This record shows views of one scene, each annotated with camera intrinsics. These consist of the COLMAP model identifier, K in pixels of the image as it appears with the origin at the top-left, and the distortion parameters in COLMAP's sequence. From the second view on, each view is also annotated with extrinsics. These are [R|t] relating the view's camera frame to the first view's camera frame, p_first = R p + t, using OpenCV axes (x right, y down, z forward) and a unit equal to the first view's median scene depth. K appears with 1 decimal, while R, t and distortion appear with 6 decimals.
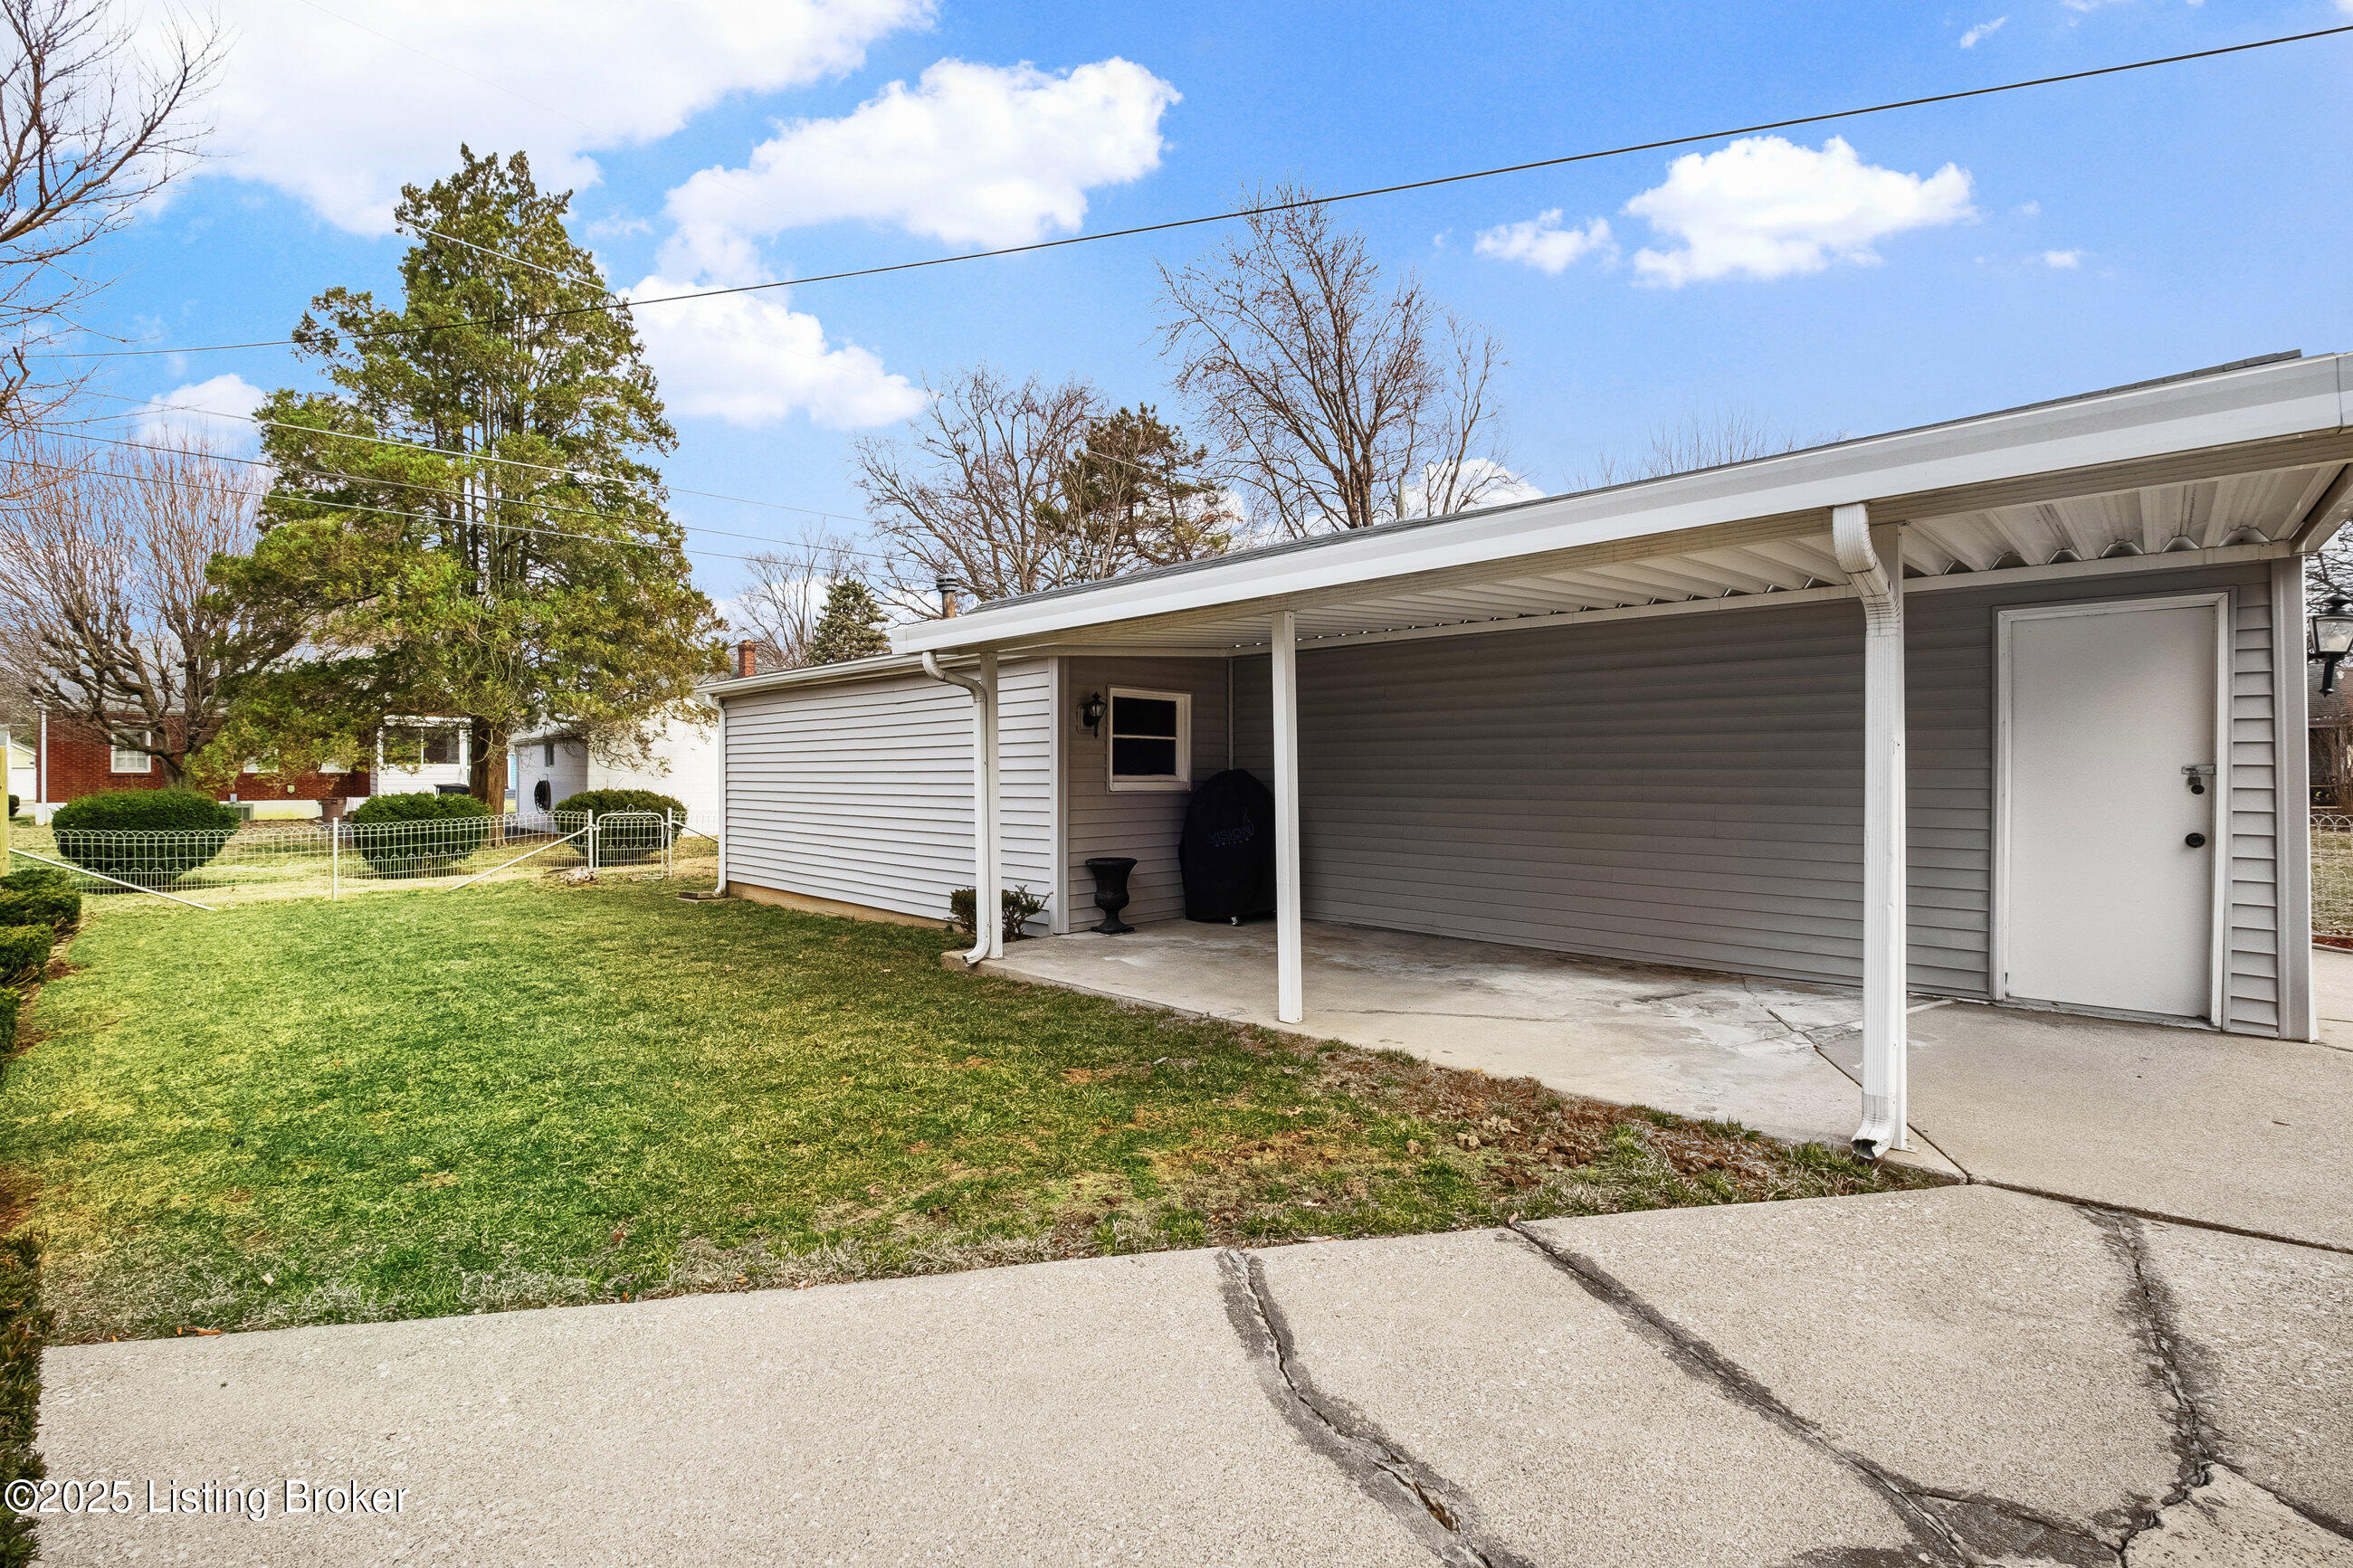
lens RADIAL K [[1115.8, 0, 1197.6], [0, 1115.8, 796.8], [0, 0, 1]] dist [0.001172, -0.013746]
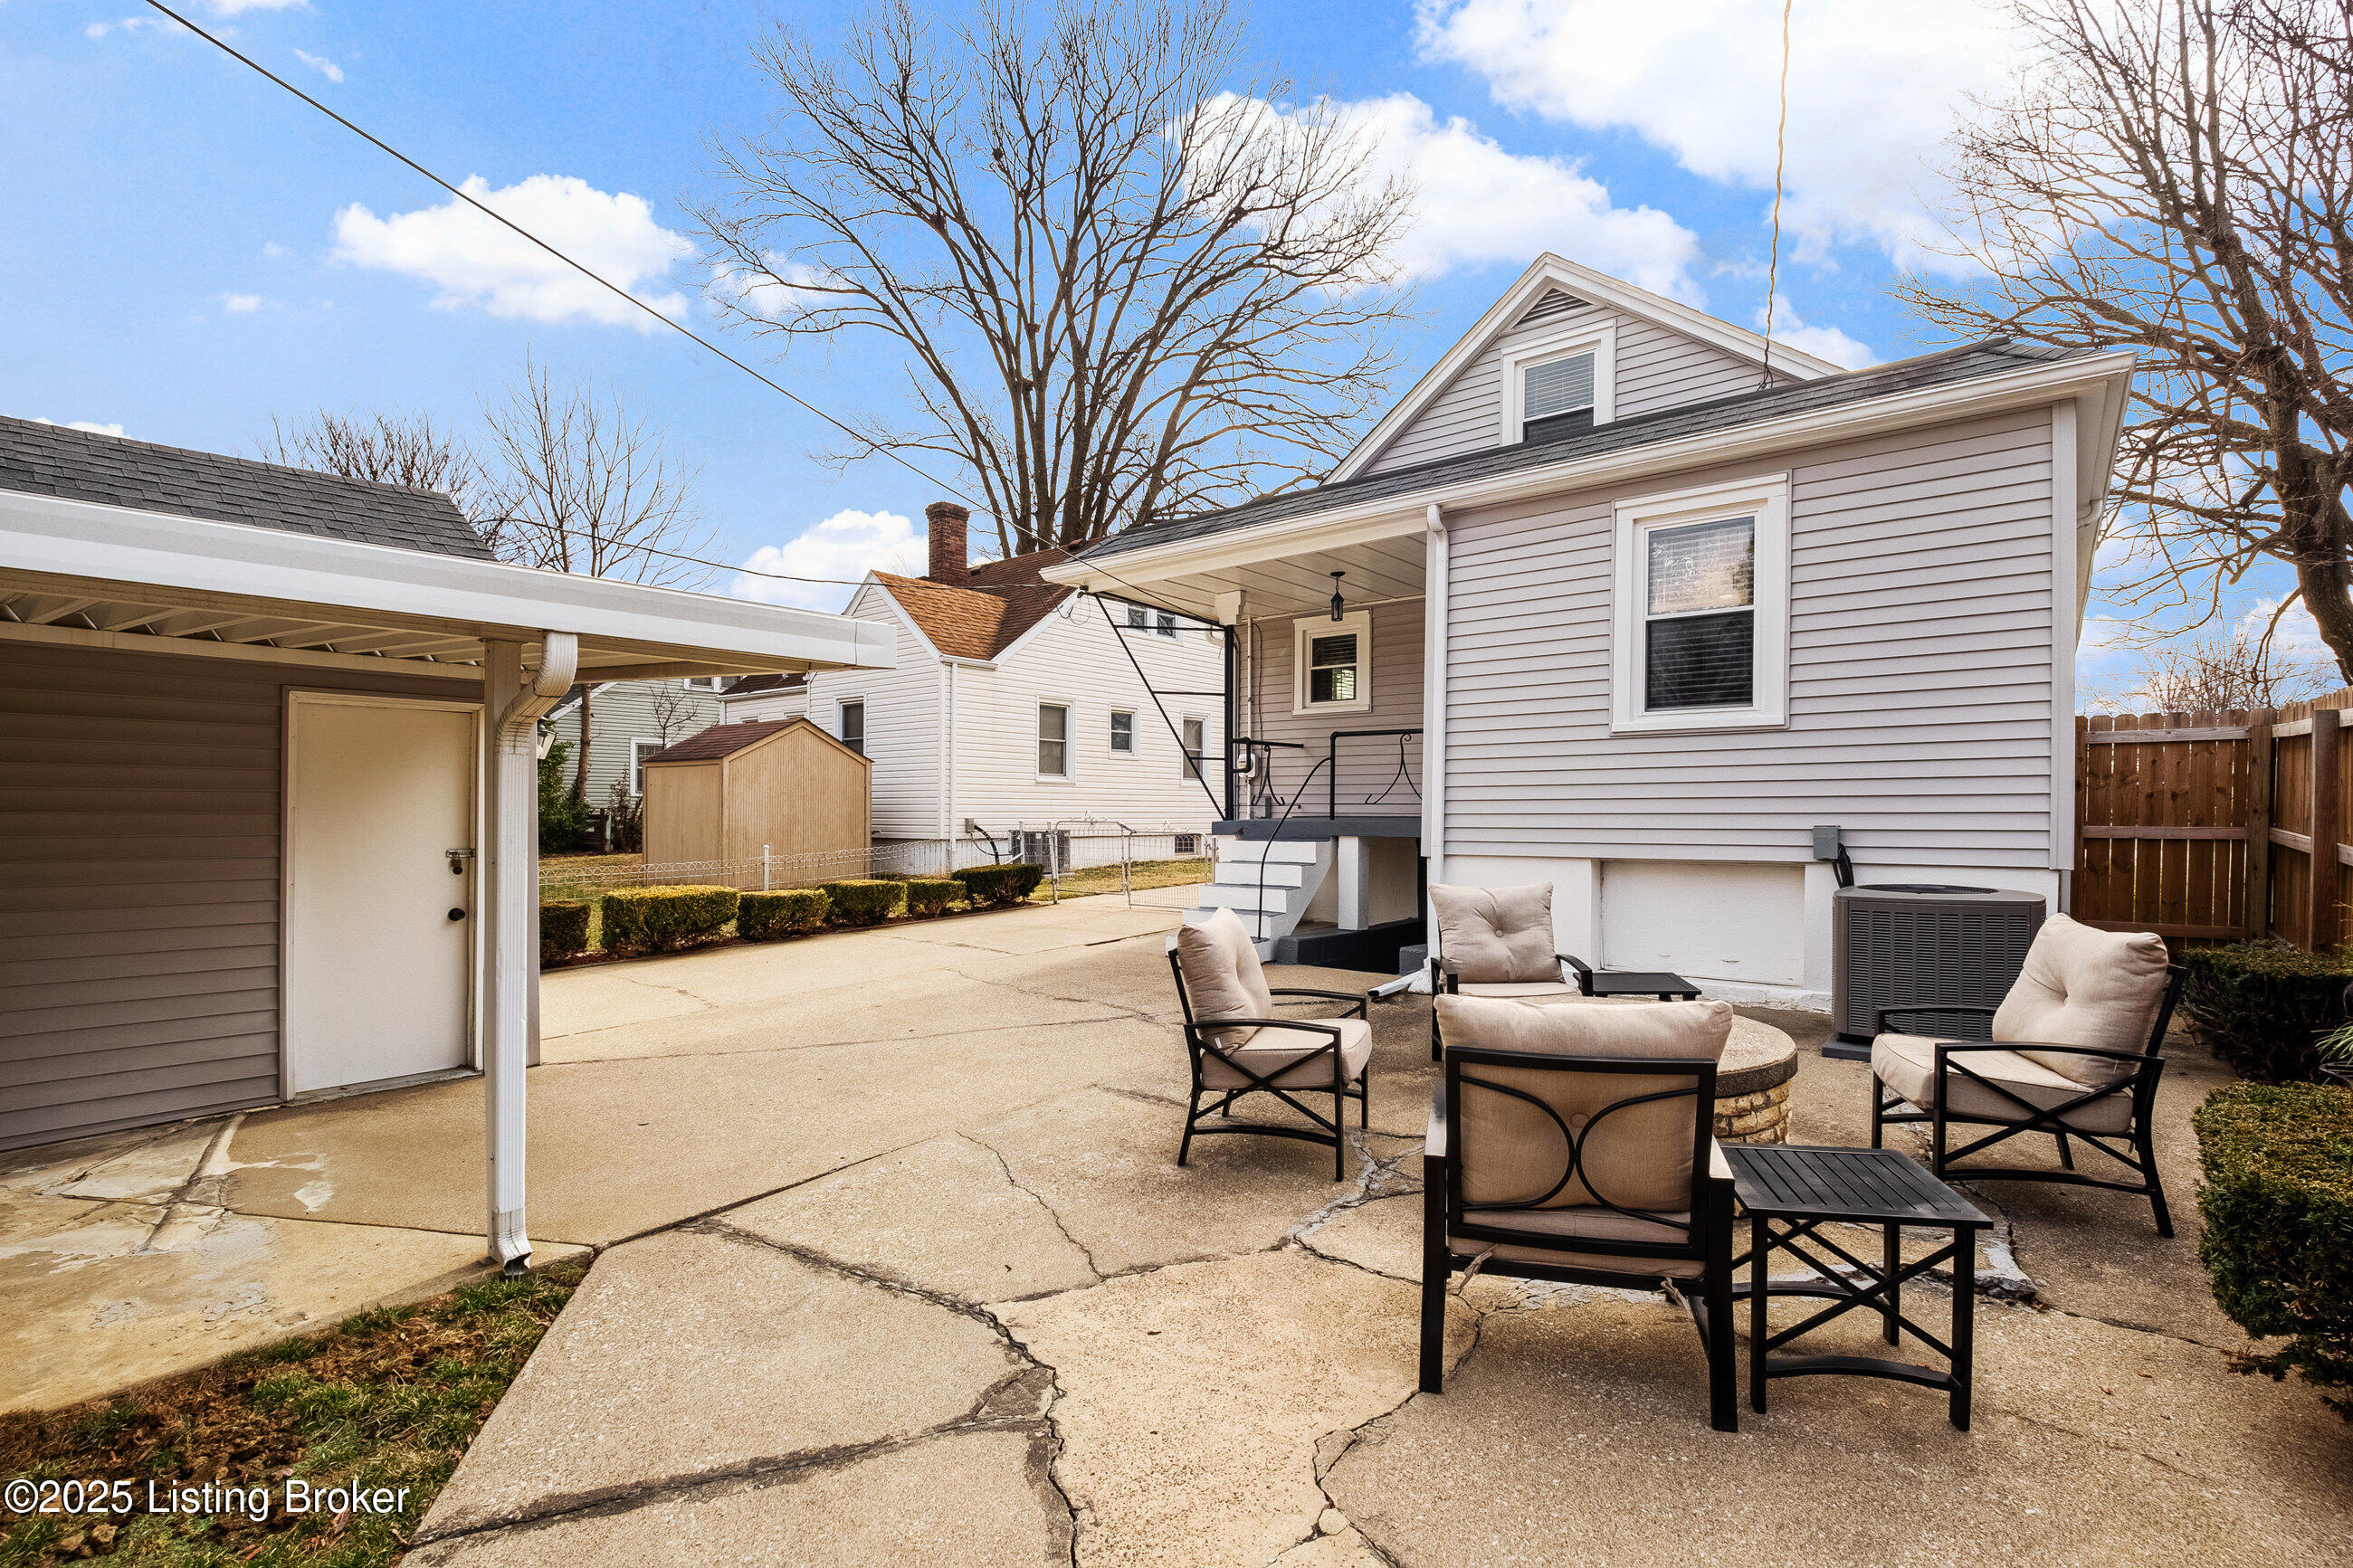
lens RADIAL K [[1115.8, 0, 1197.6], [0, 1115.8, 796.8], [0, 0, 1]] dist [0.001172, -0.013746]
pose [[-0.148394, 0.005194, 0.988915, -0.507624], [0.008787, 0.999954, -0.003933, -0.101056], [-0.988889, 0.008106, -0.148433, 0.572853]]
